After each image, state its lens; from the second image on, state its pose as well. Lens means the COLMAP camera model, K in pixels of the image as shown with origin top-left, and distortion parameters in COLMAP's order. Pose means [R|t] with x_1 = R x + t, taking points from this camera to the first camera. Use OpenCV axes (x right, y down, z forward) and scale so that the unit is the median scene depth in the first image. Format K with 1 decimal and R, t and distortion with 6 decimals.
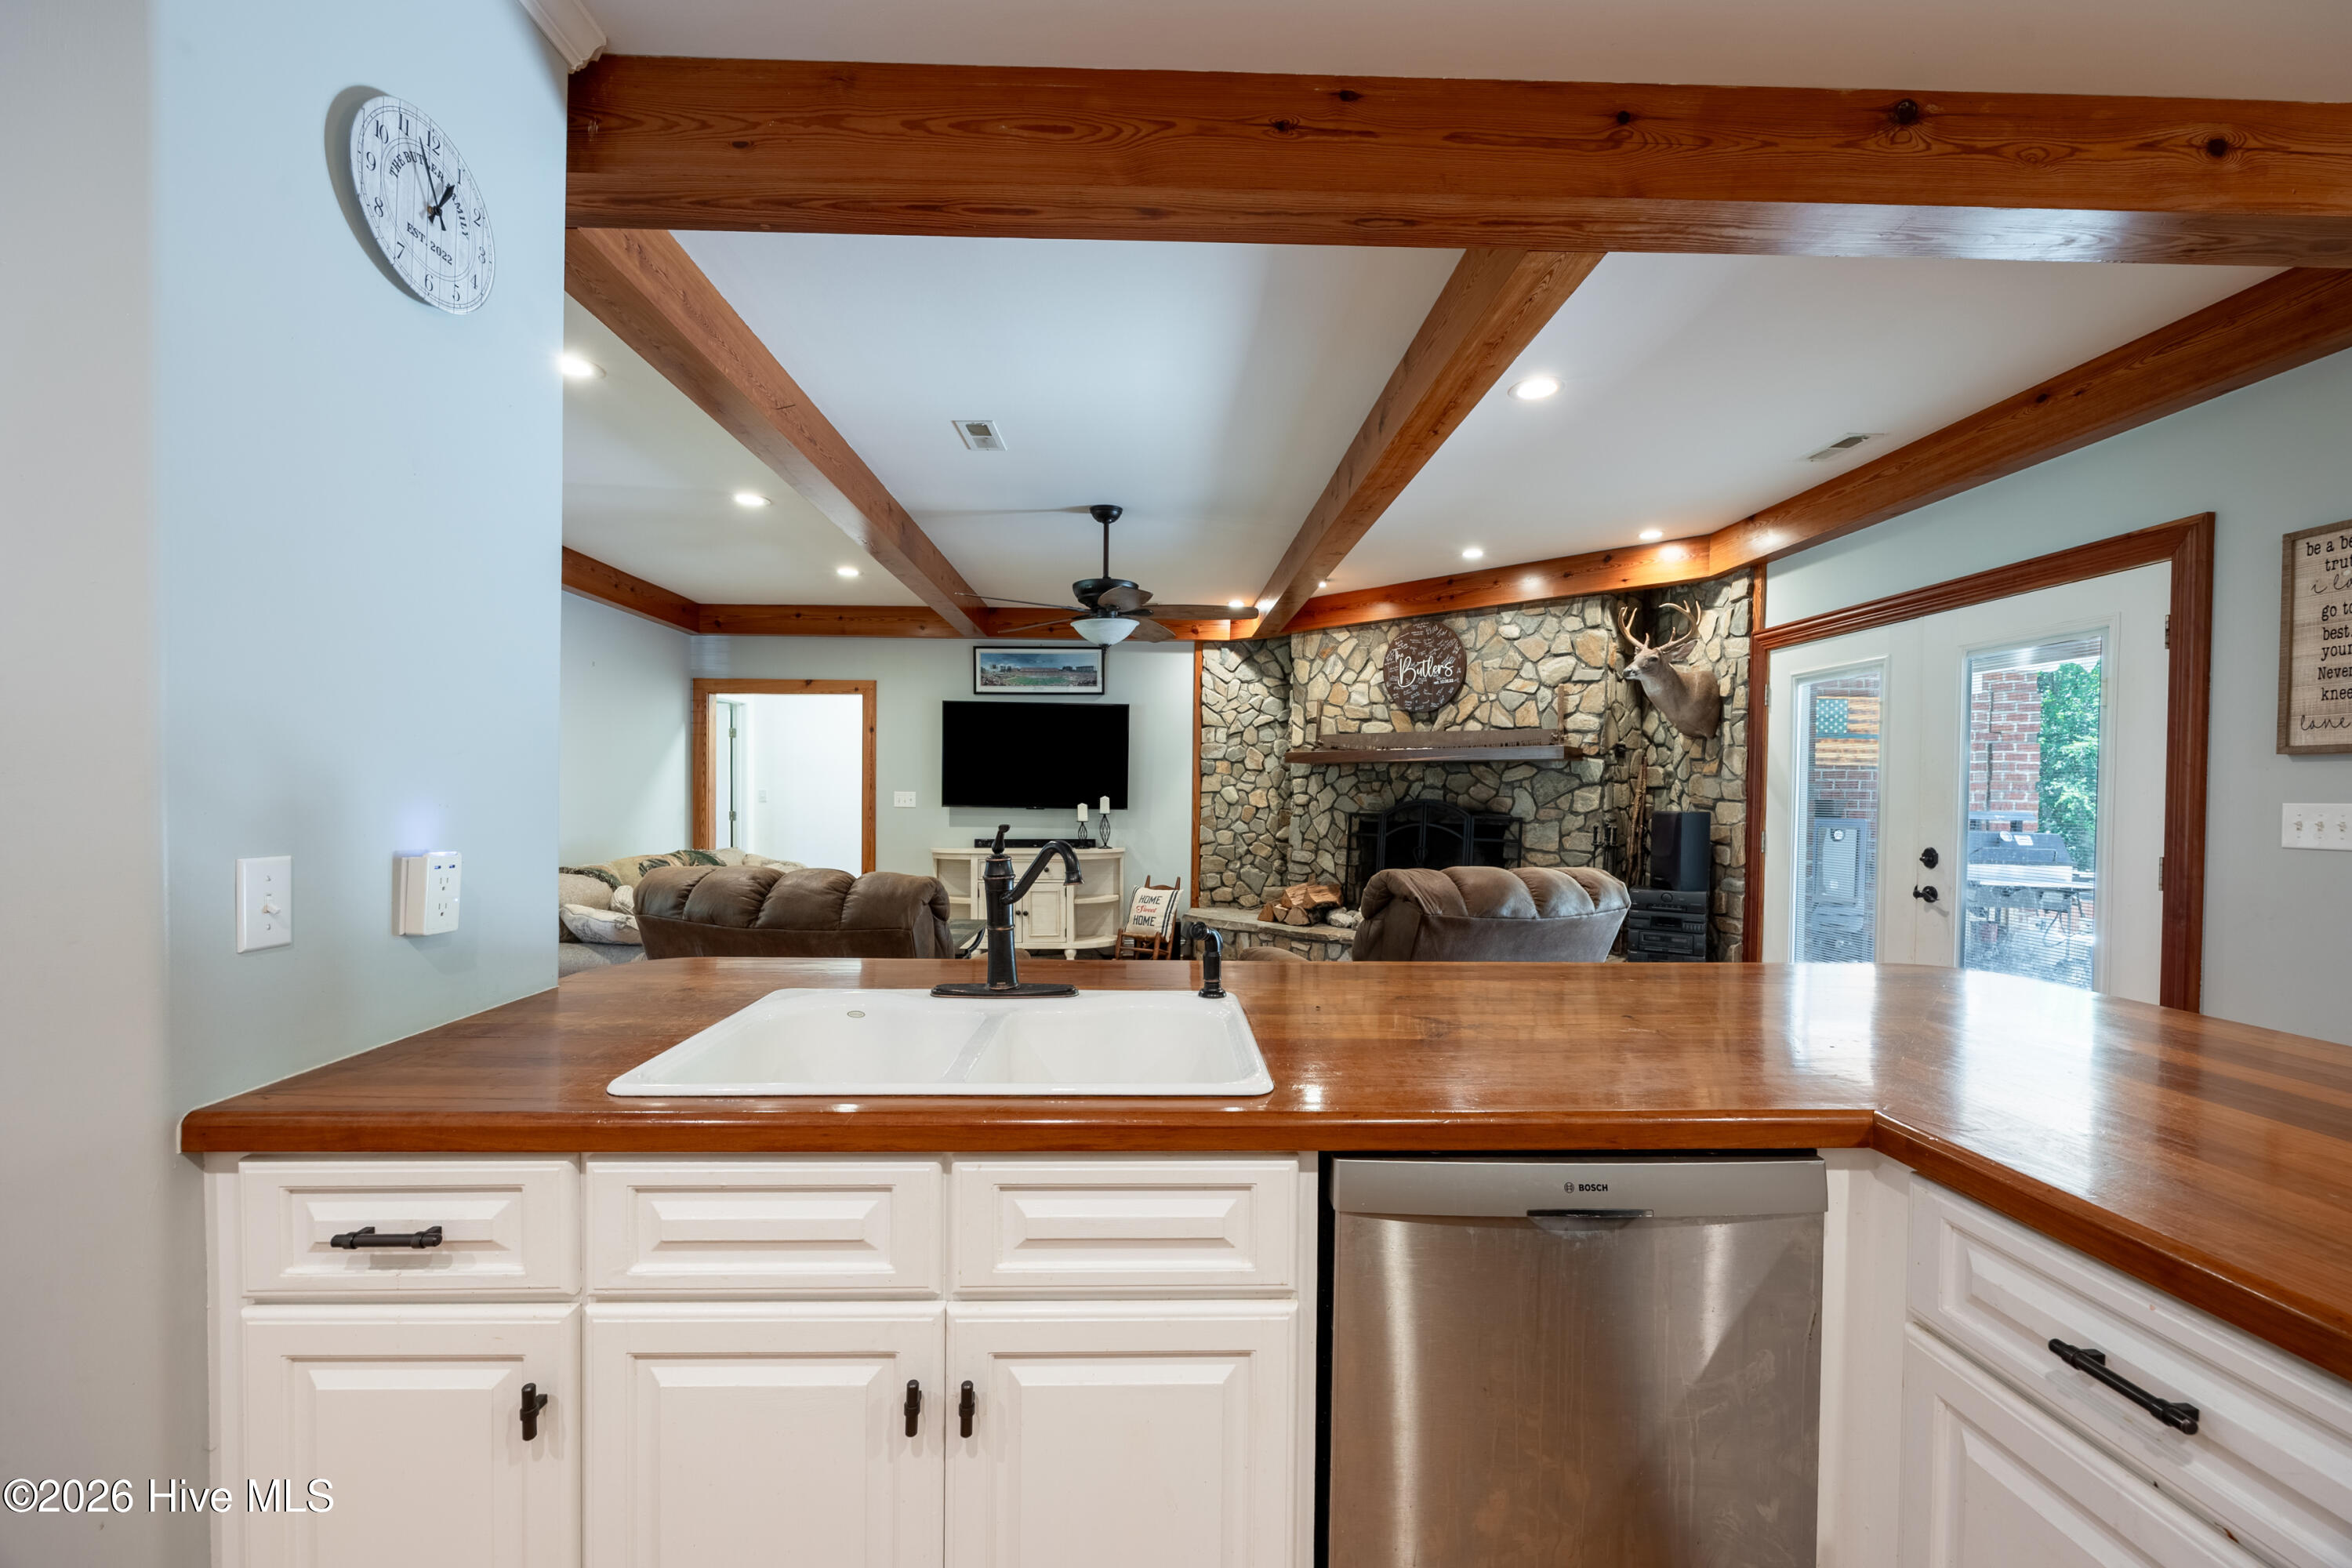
lens RADIAL K [[943.5, 0, 1184.8], [0, 943.5, 808.4], [0, 0, 1]] dist [-0.000237, 0.000168]
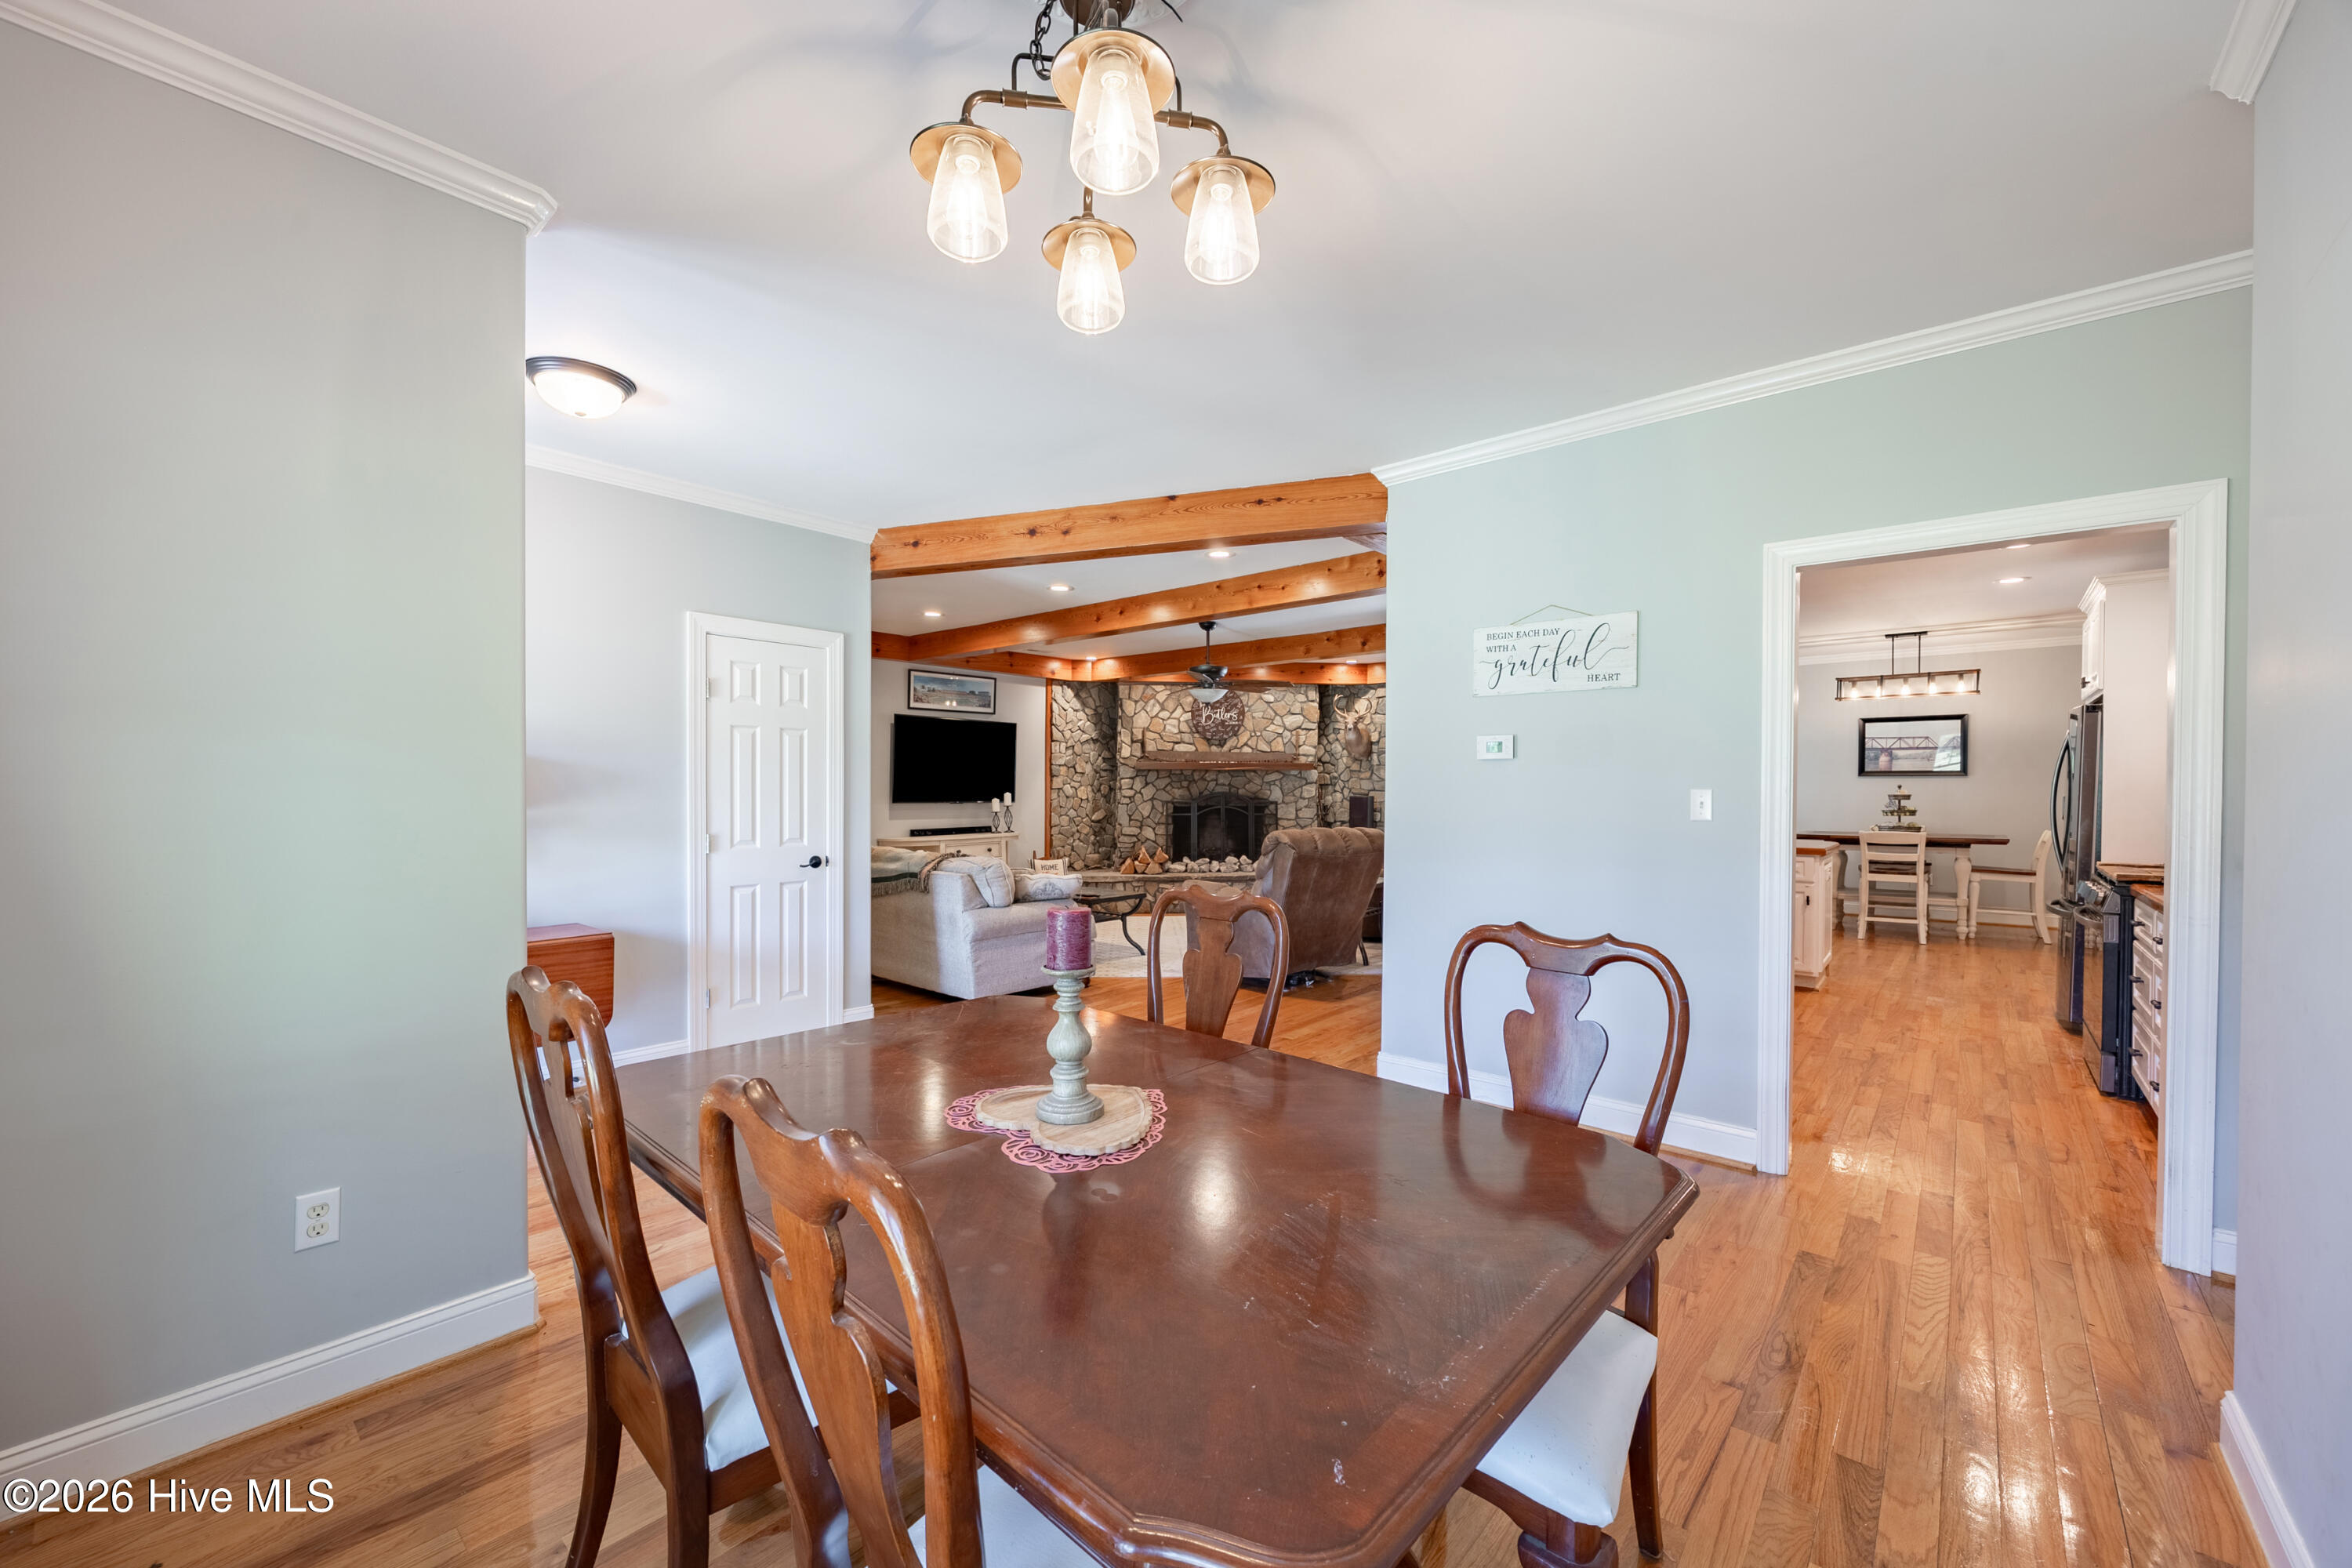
lens RADIAL K [[919.7, 0, 1193.1], [0, 919.7, 794.0], [0, 0, 1]] dist [-0.000123, -0.000048]
pose [[0.667267, -0.012421, 0.744715, -0.957200], [0.017736, 0.999842, 0.000785, -0.007682], [-0.744607, 0.012685, 0.667382, -0.056195]]
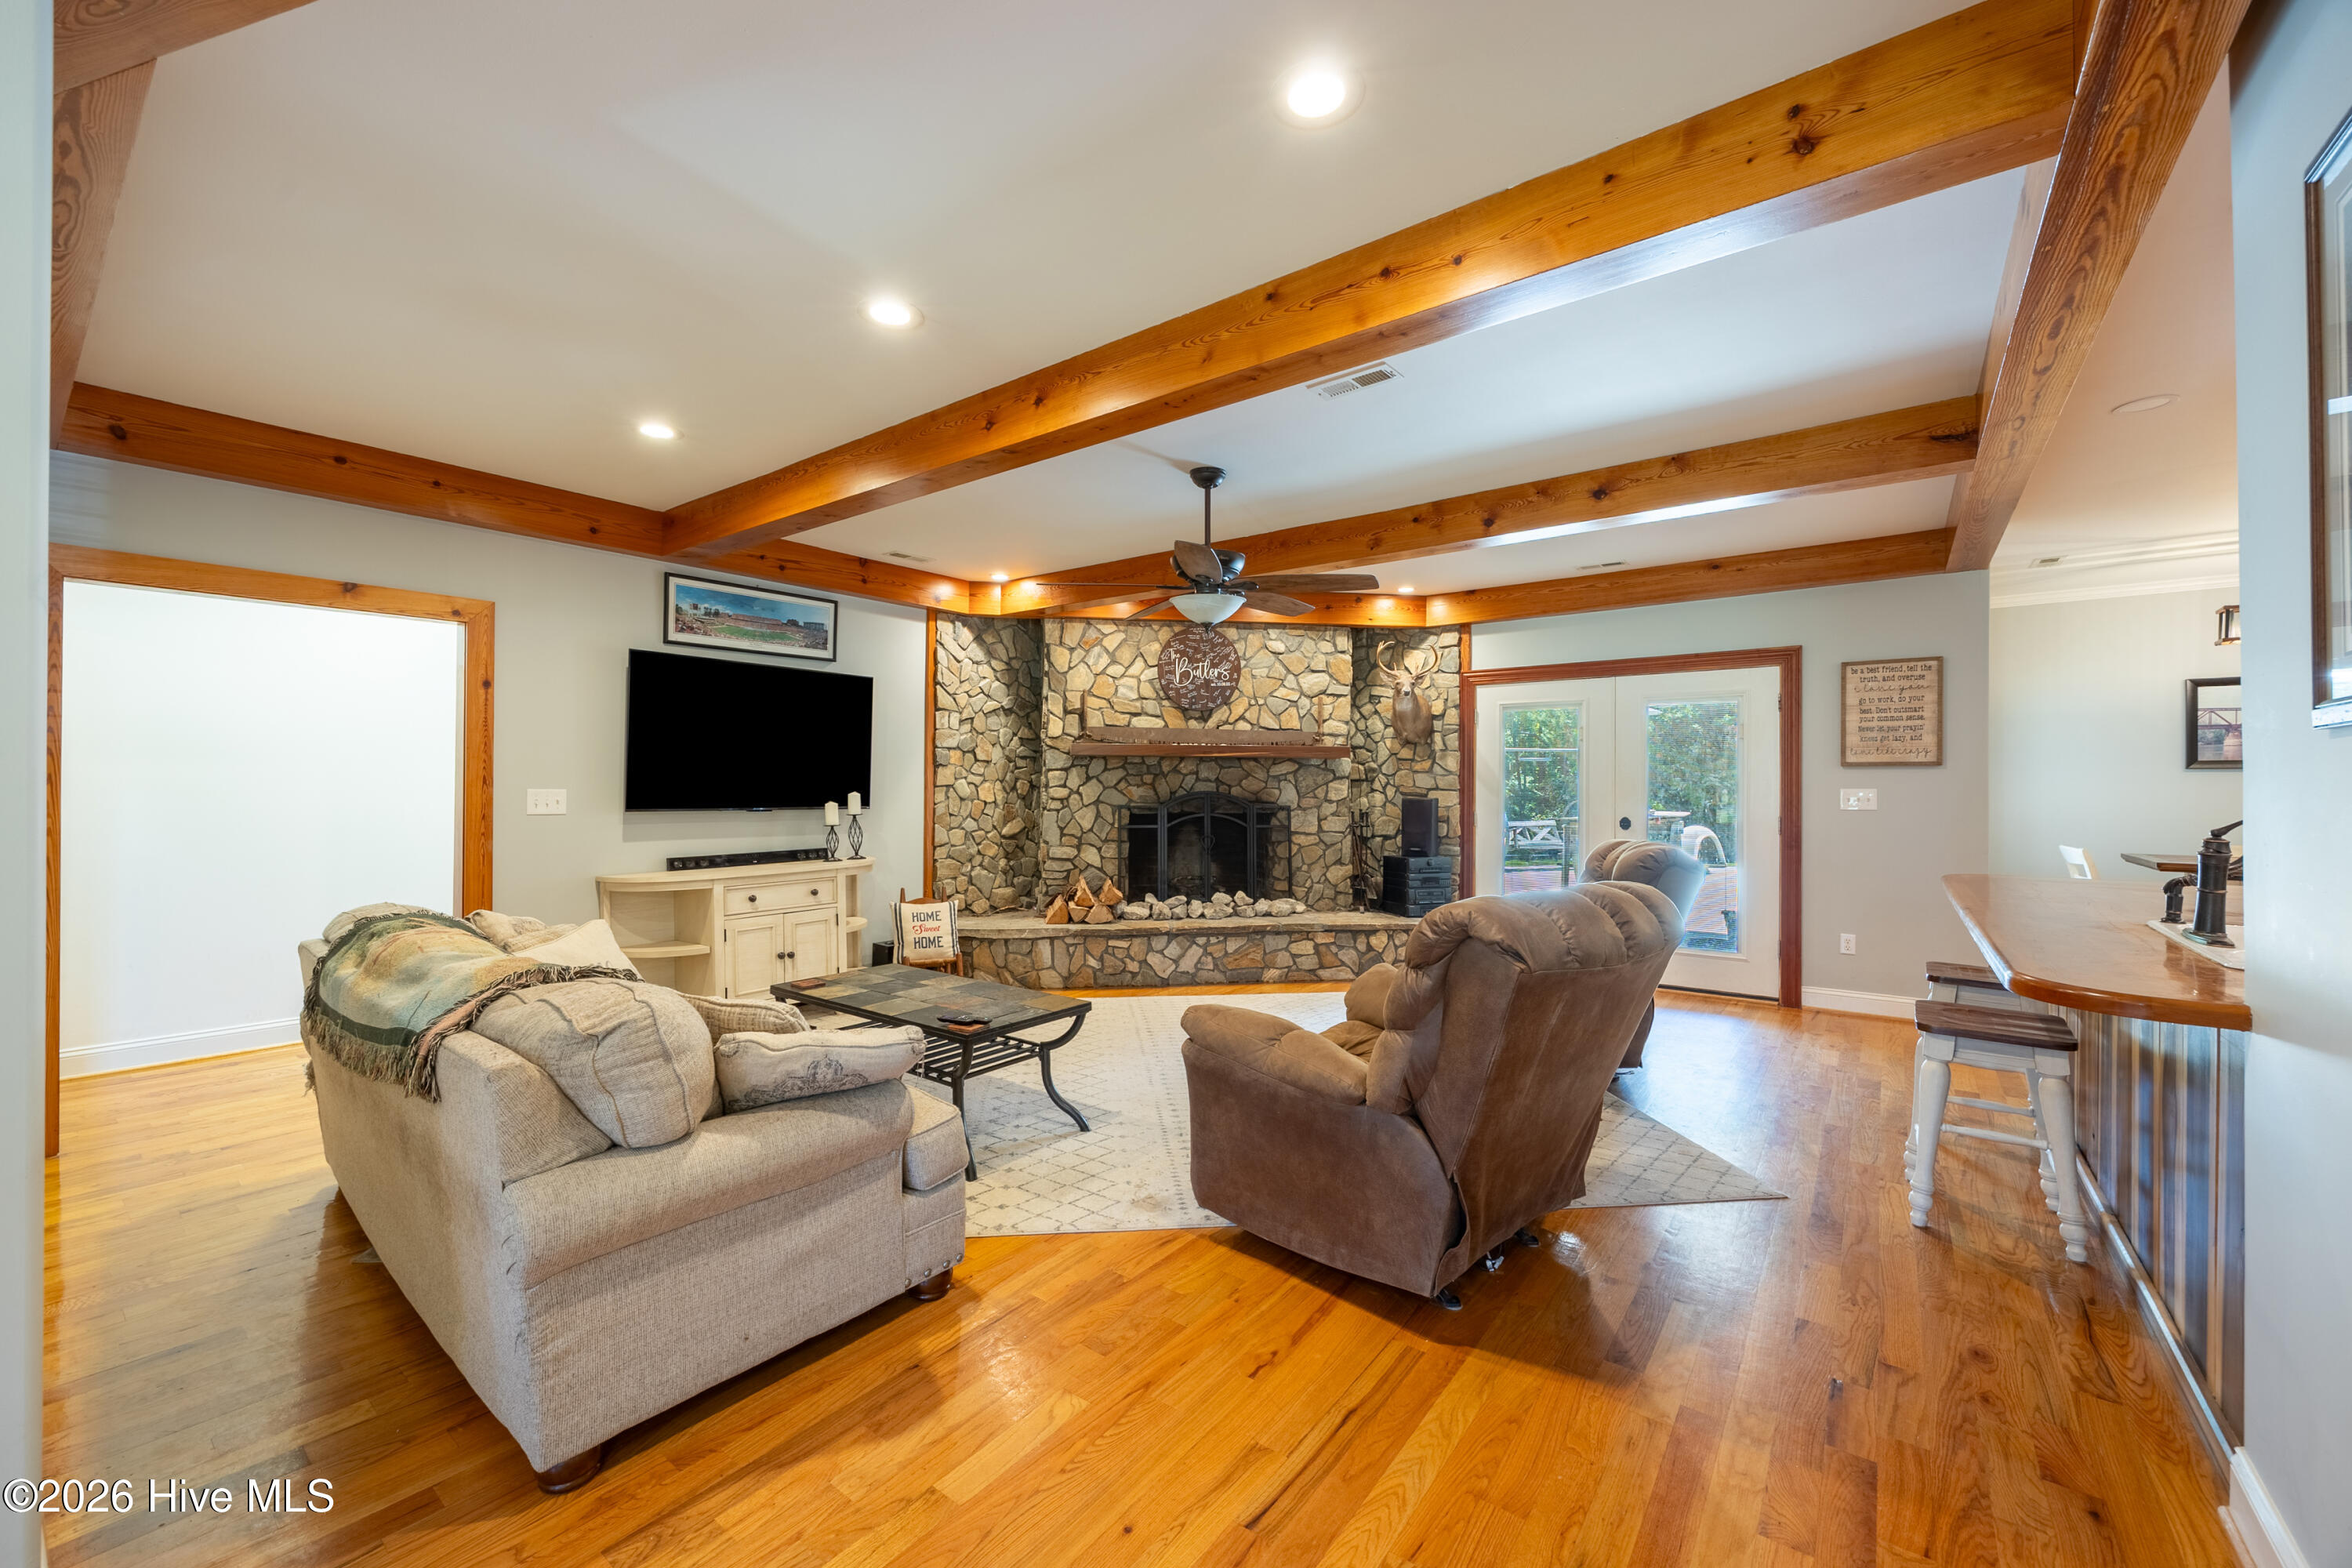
lens RADIAL K [[931.9, 0, 1167.9], [0, 931.9, 779.3], [0, 0, 1]] dist [-0.000882, -0.000250]
pose [[0.636955, -0.001546, 0.770899, -0.568285], [0.016421, 0.999798, -0.011563, -0.011192], [-0.770726, 0.020024, 0.636852, 0.336495]]
